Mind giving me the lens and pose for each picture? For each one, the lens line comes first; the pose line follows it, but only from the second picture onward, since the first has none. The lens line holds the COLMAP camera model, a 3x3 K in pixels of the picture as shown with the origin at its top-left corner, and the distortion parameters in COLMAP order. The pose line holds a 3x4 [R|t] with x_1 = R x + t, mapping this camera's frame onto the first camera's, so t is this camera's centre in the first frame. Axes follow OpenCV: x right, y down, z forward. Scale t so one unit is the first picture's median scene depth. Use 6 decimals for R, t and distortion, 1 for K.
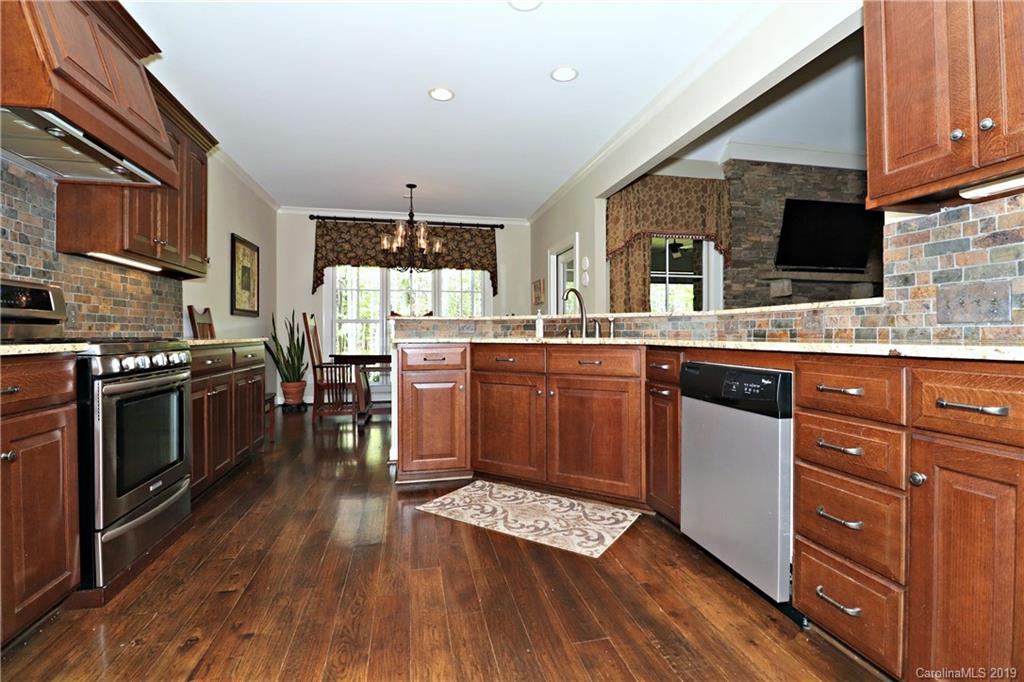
lens RADIAL K [[486.5, 0, 514.7], [0, 486.5, 336.3], [0, 0, 1]] dist [-0.005922, -0.001290]
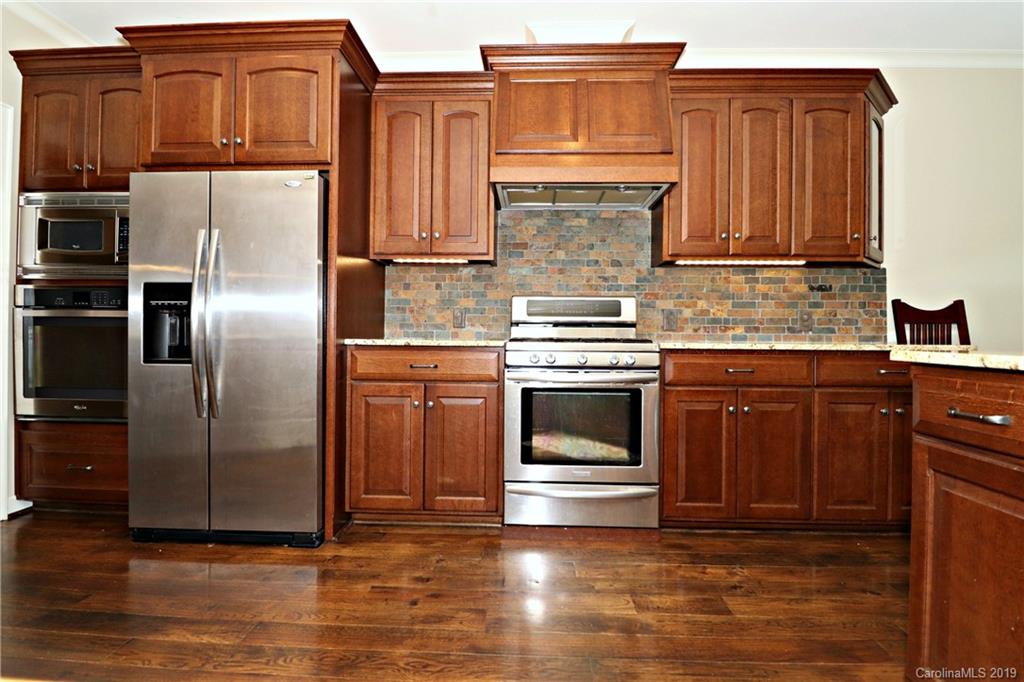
lens RADIAL K [[486.5, 0, 511.2], [0, 486.5, 337.0], [0, 0, 1]] dist [-0.005922, -0.001290]
pose [[-0.264081, 0.001992, -0.964499, 0.309263], [-0.012406, 0.999908, 0.005462, -0.003672], [0.964421, 0.013408, -0.264032, 0.984877]]
